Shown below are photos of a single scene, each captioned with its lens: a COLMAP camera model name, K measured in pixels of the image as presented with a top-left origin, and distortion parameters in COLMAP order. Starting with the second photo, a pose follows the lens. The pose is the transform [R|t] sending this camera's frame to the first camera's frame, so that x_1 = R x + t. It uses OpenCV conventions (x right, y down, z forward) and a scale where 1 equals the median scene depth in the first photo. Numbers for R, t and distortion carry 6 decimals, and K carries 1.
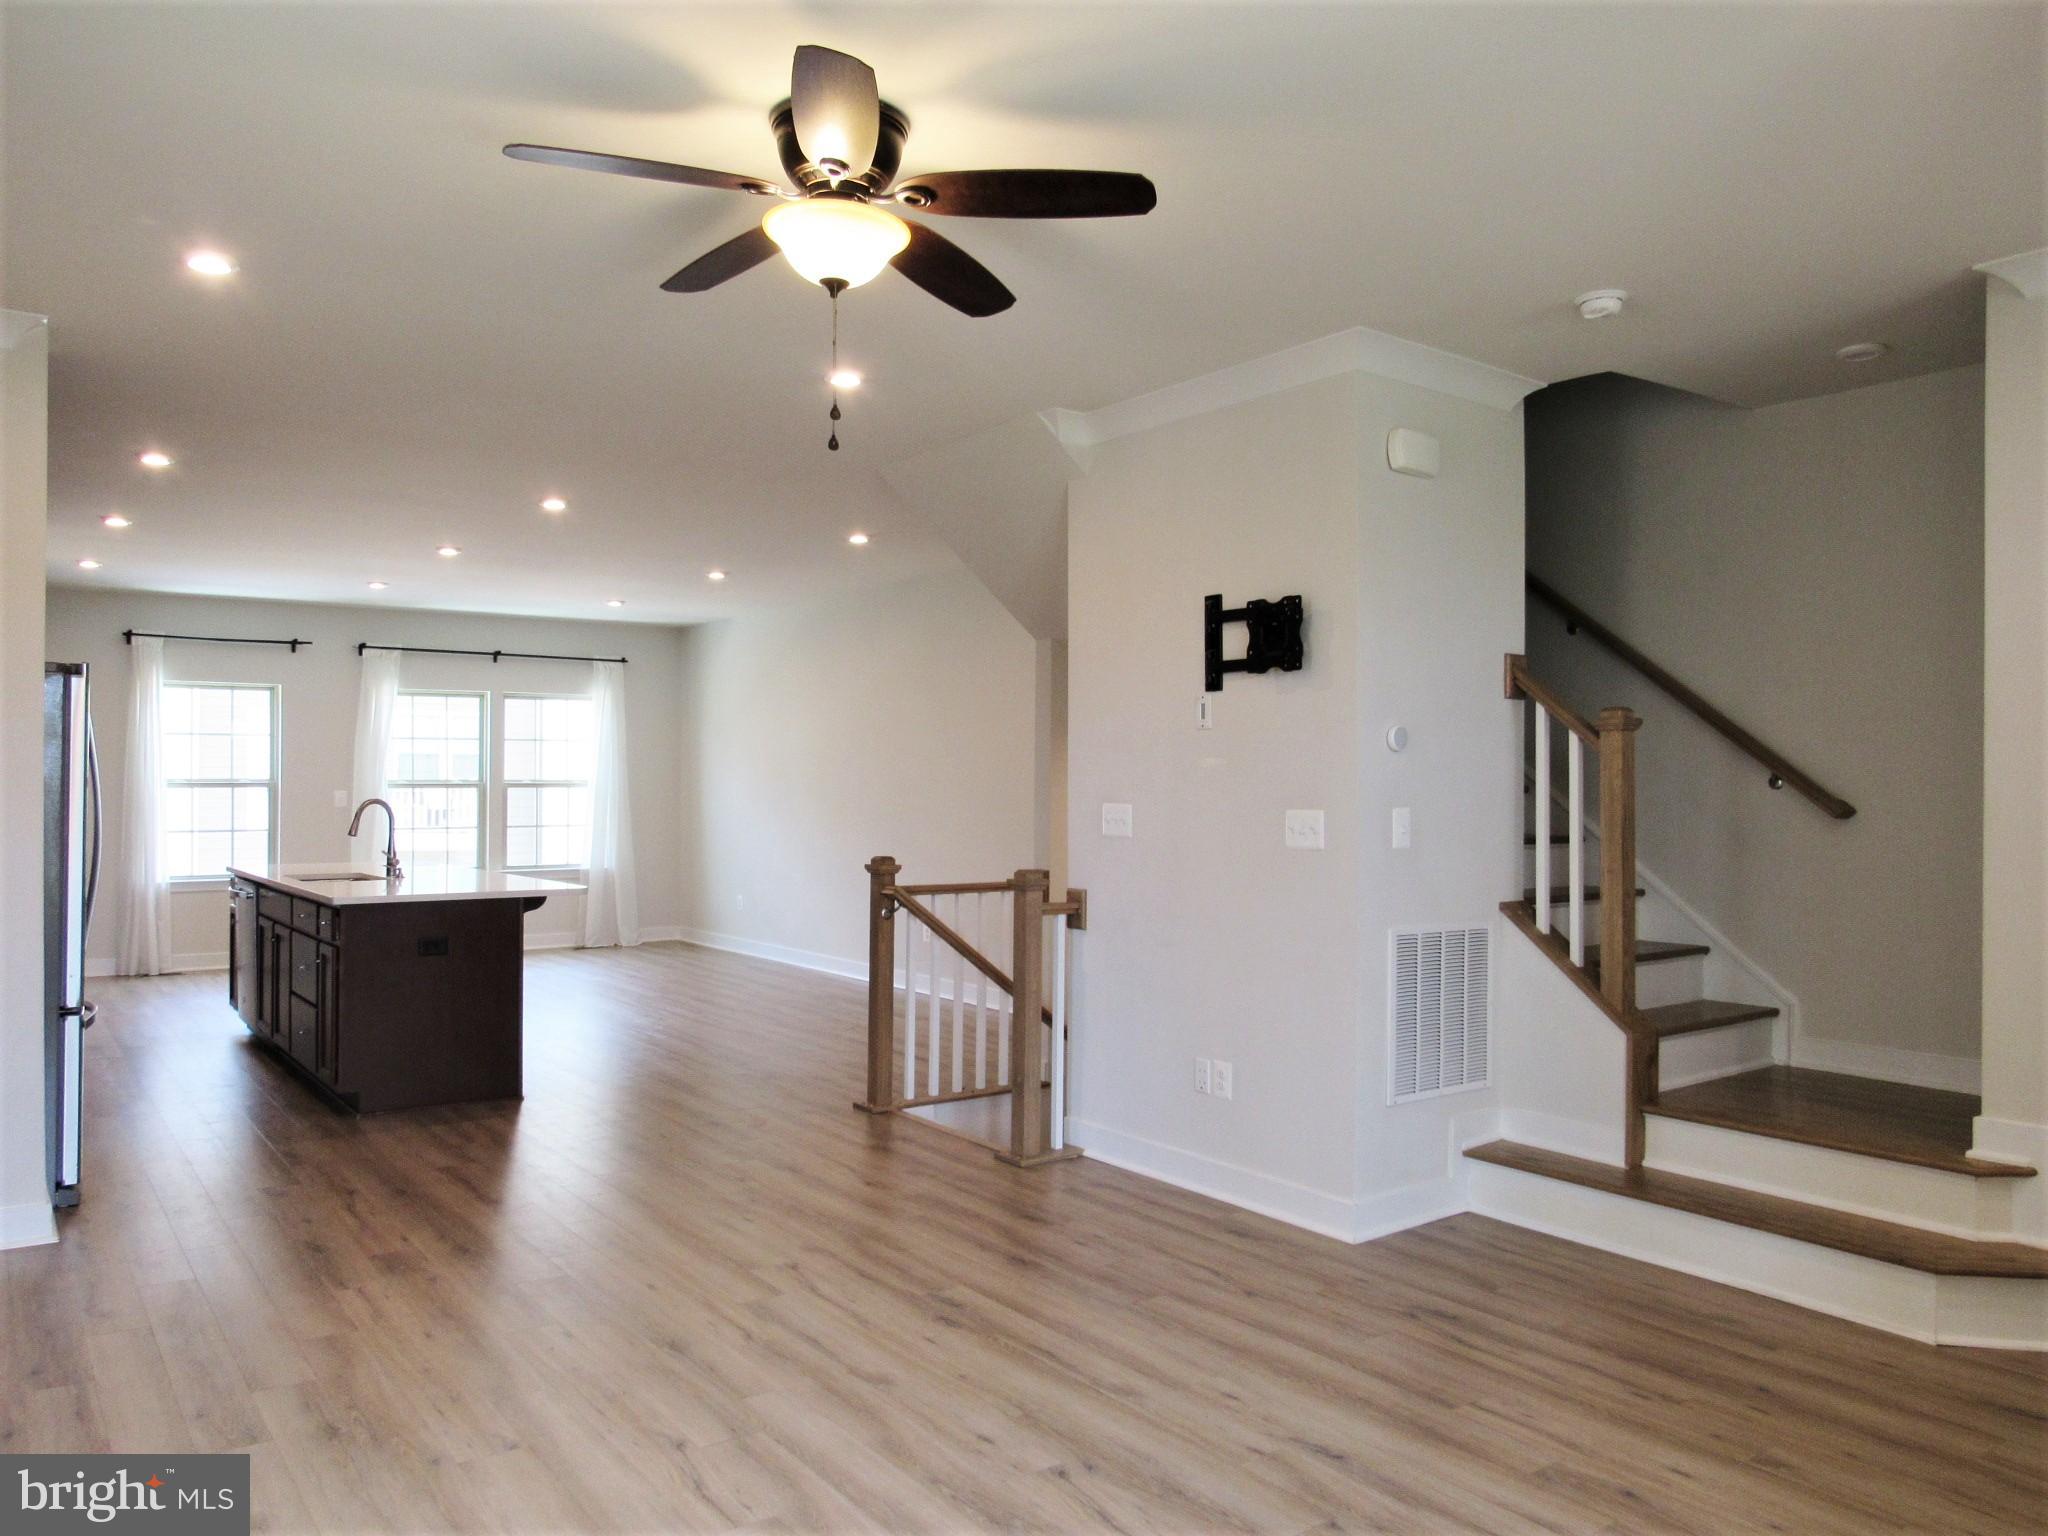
lens RADIAL K [[1466.8, 0, 991.4], [0, 1466.8, 773.3], [0, 0, 1]] dist [-0.031972, 0.030071]
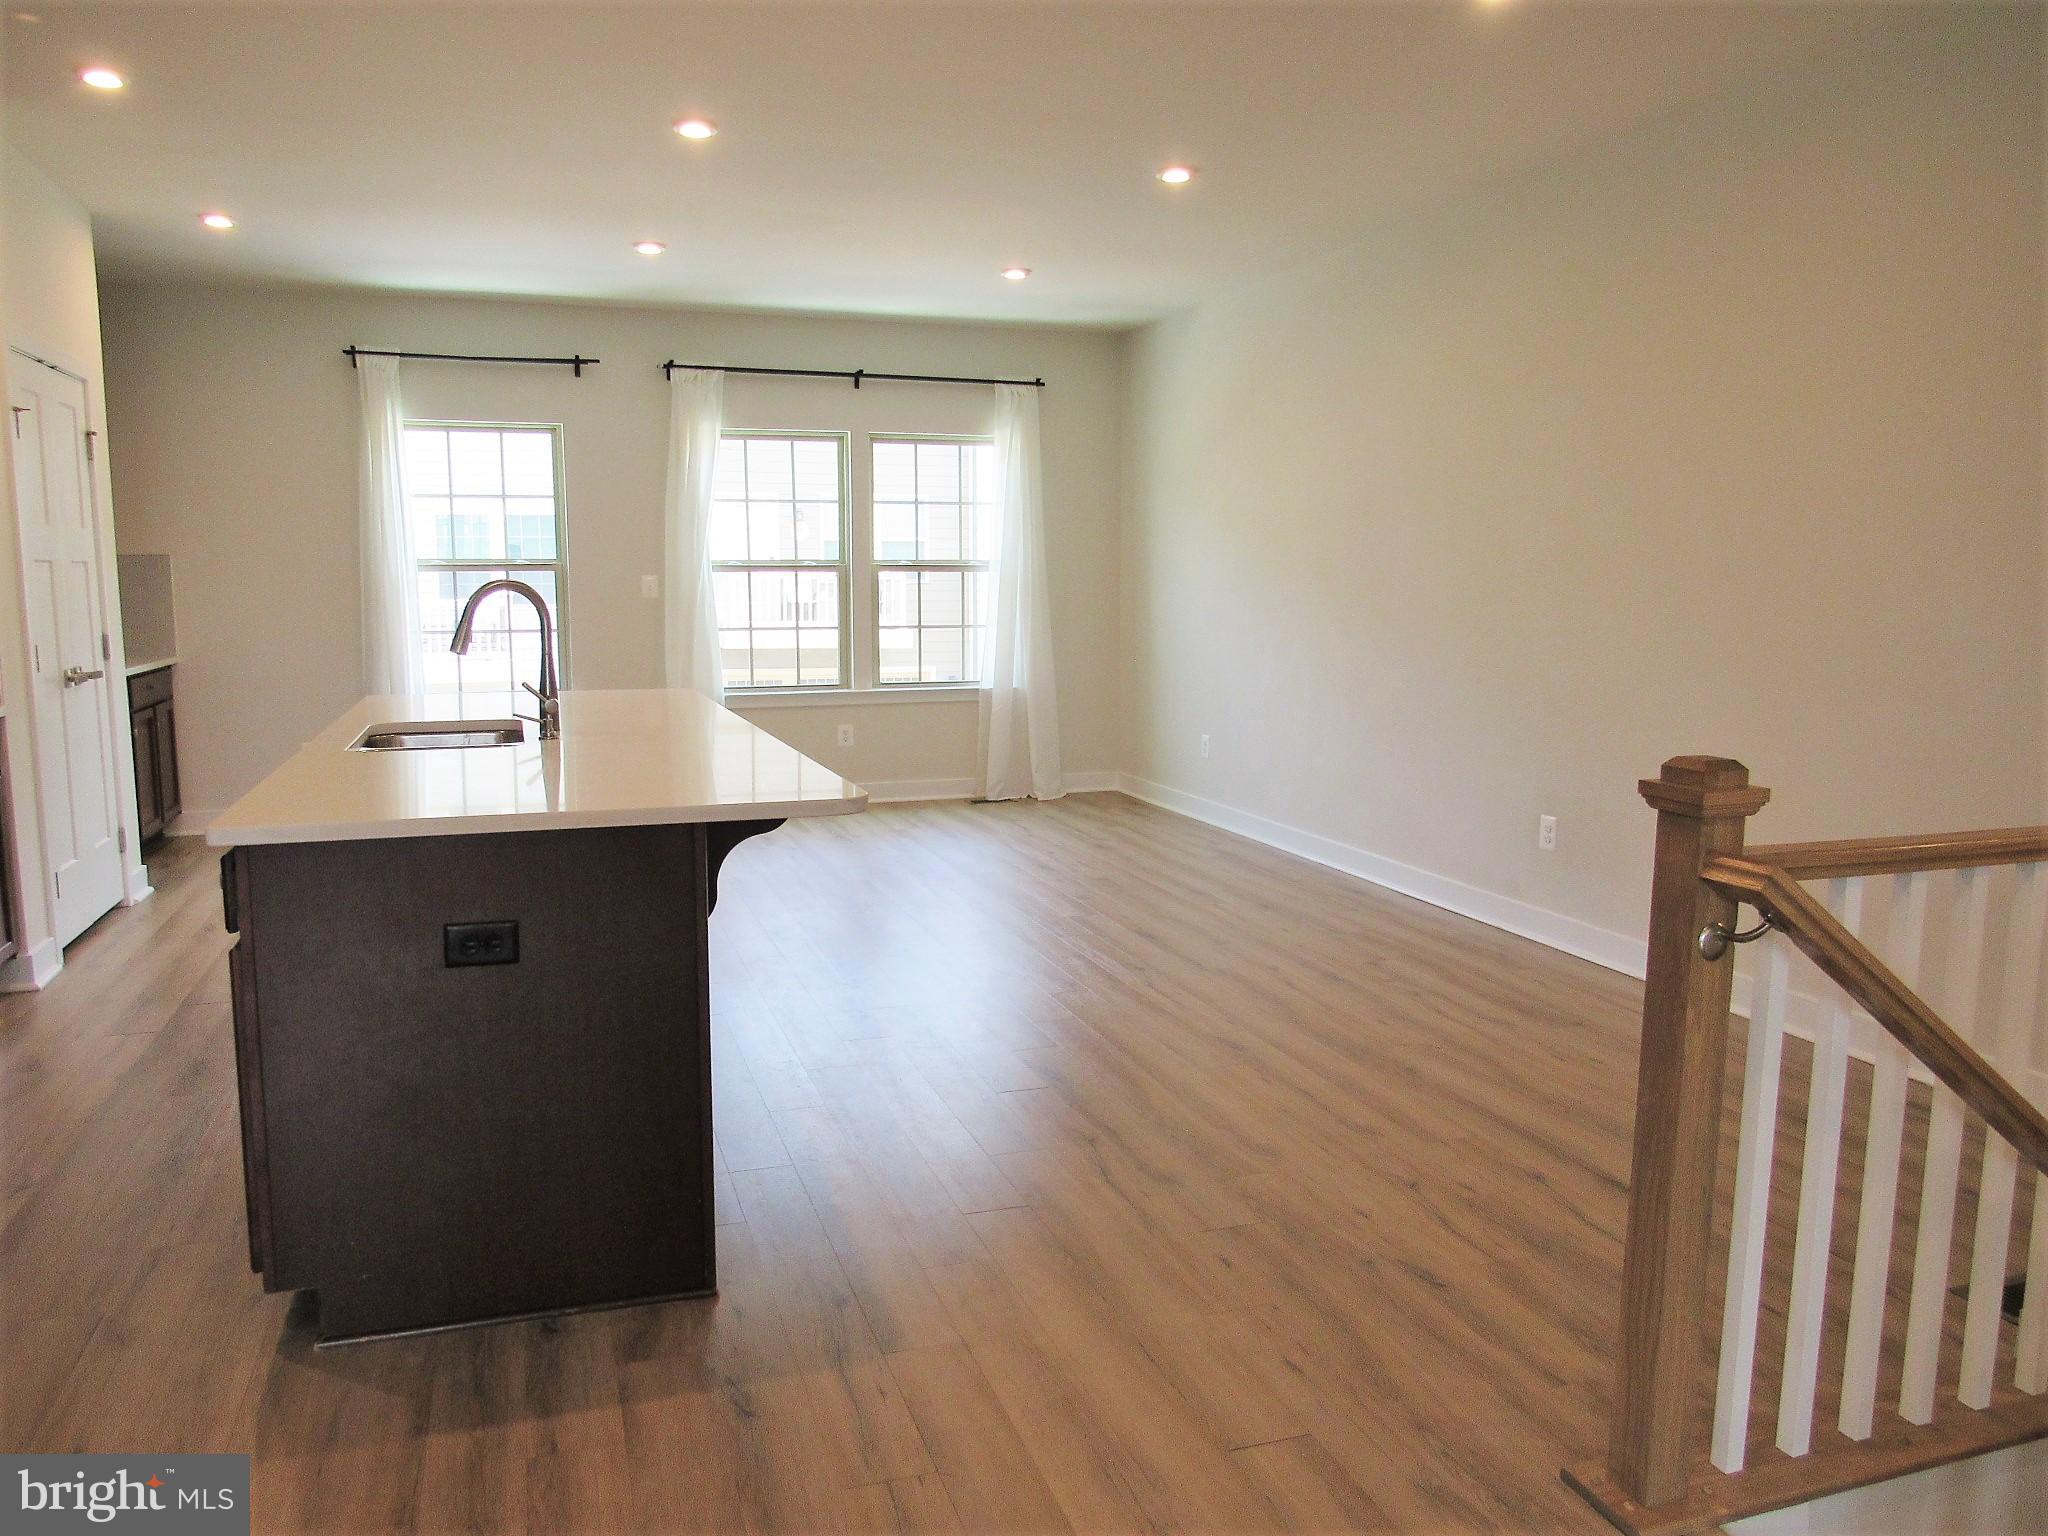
lens RADIAL K [[1466.8, 0, 1022.1], [0, 1466.8, 771.1], [0, 0, 1]] dist [-0.031972, 0.030071]
pose [[0.959816, 0.033976, -0.278565, -0.159340], [0.005280, 0.990282, 0.138974, 0.018428], [0.280579, -0.134861, 0.950309, 0.824615]]
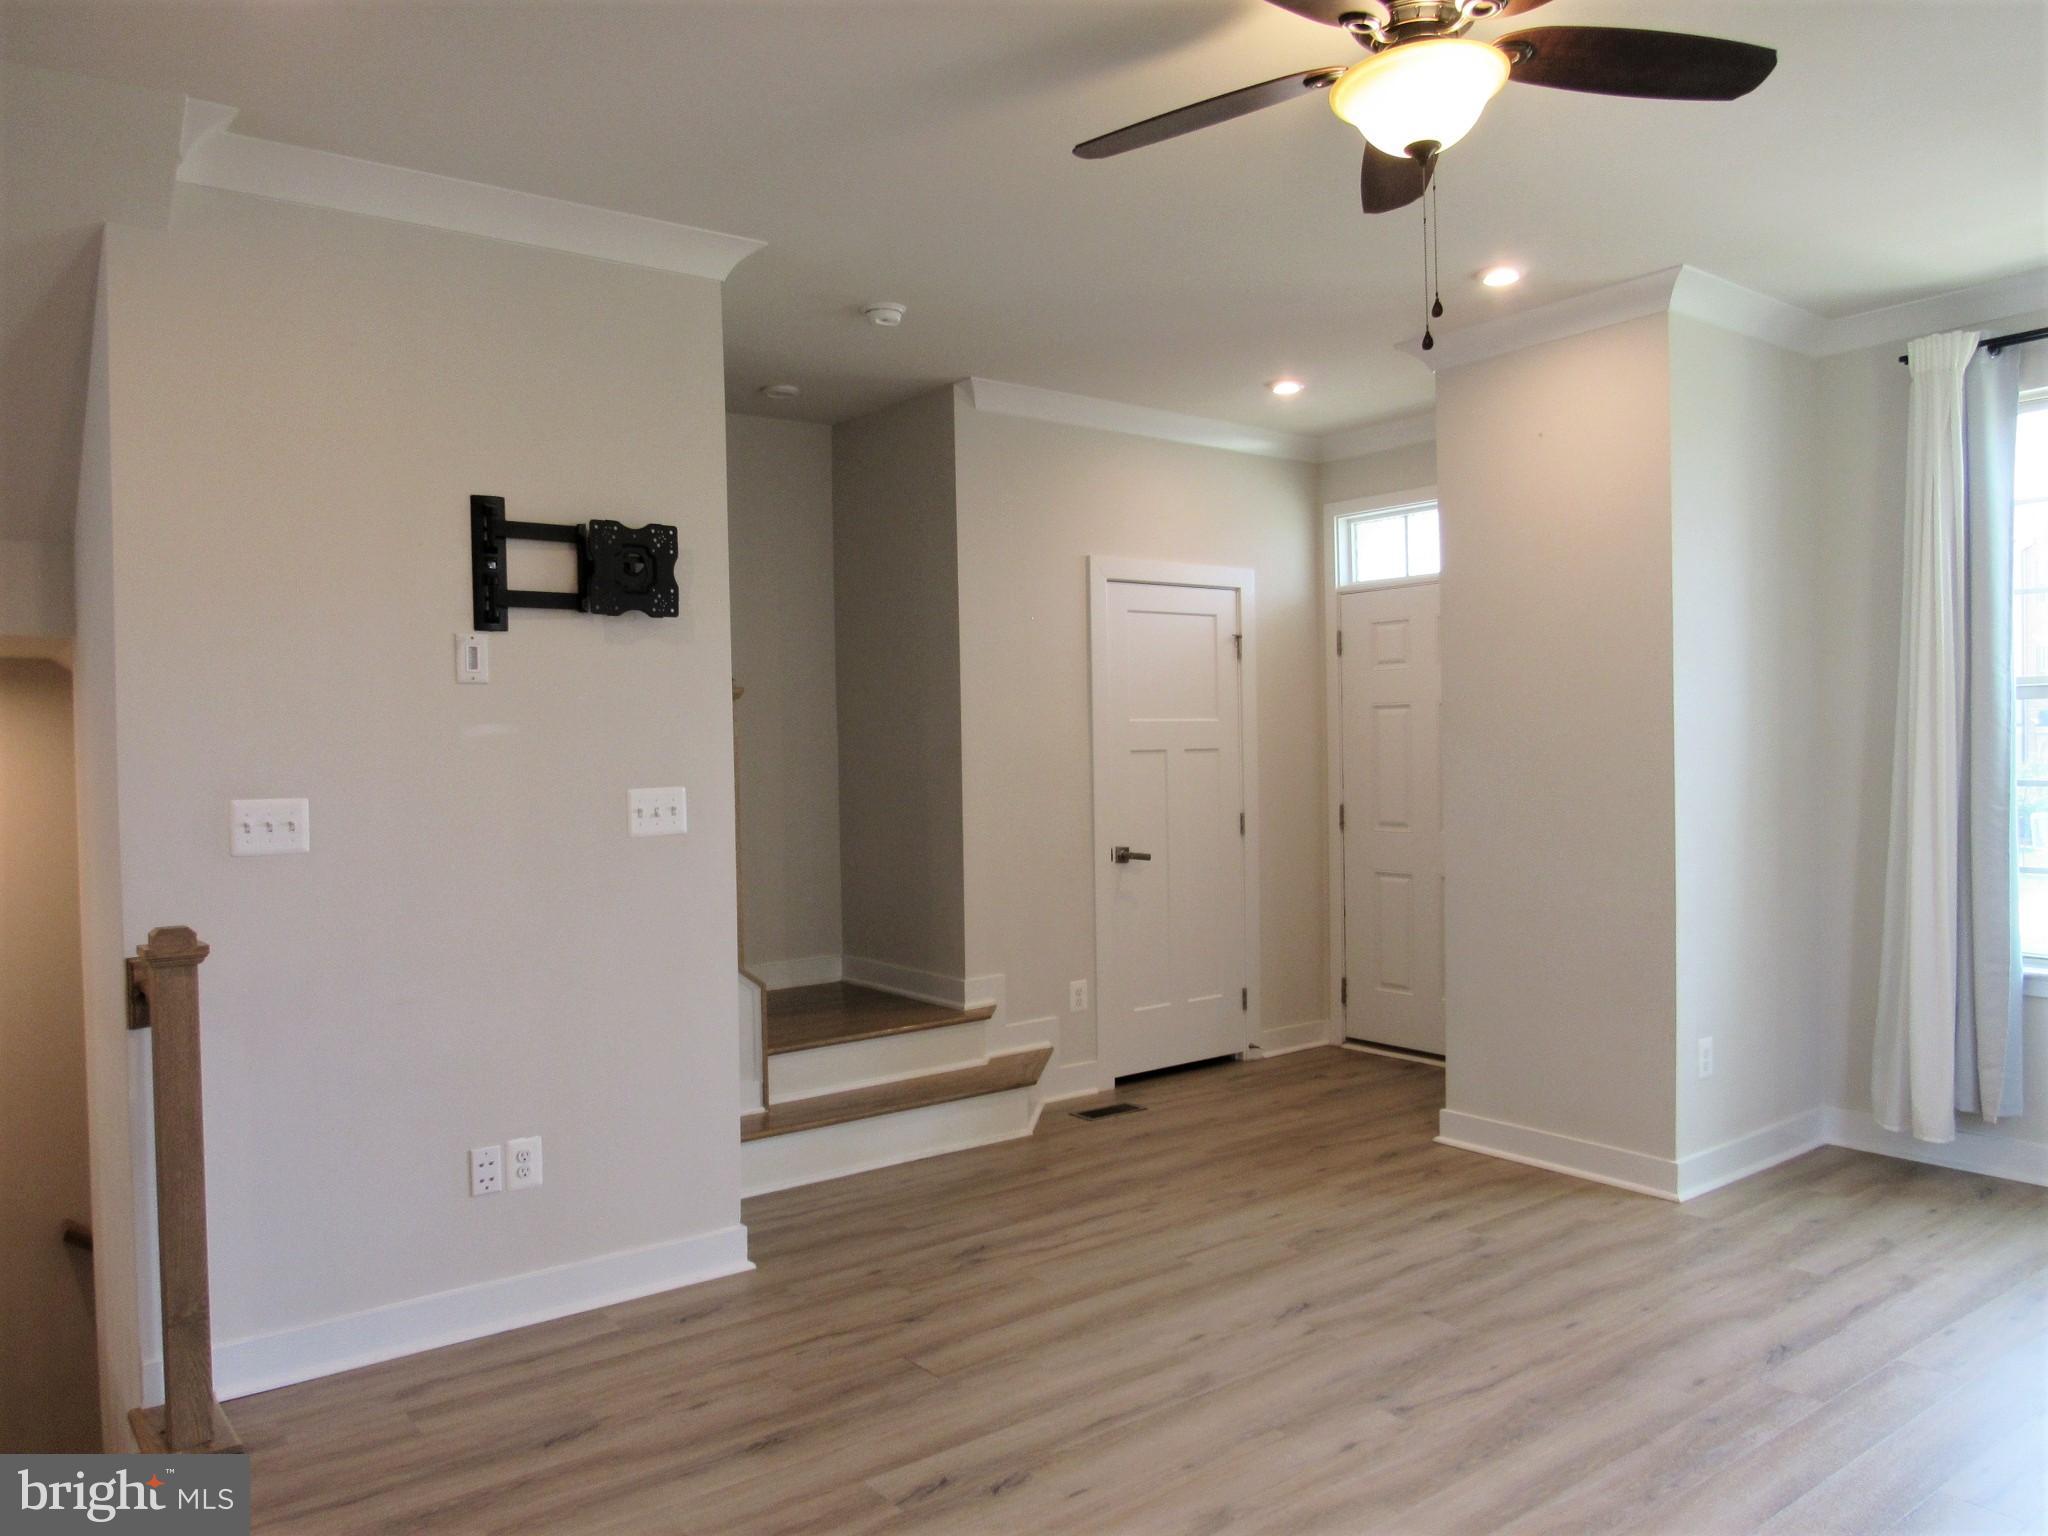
lens RADIAL K [[1466.8, 0, 1017.8], [0, 1466.8, 775.5], [0, 0, 1]] dist [-0.031972, 0.030071]
pose [[-0.030245, -0.029125, 0.999118, -0.576460], [0.011079, 0.999504, 0.029472, -0.003563], [-0.999481, 0.011960, -0.029907, 0.772364]]
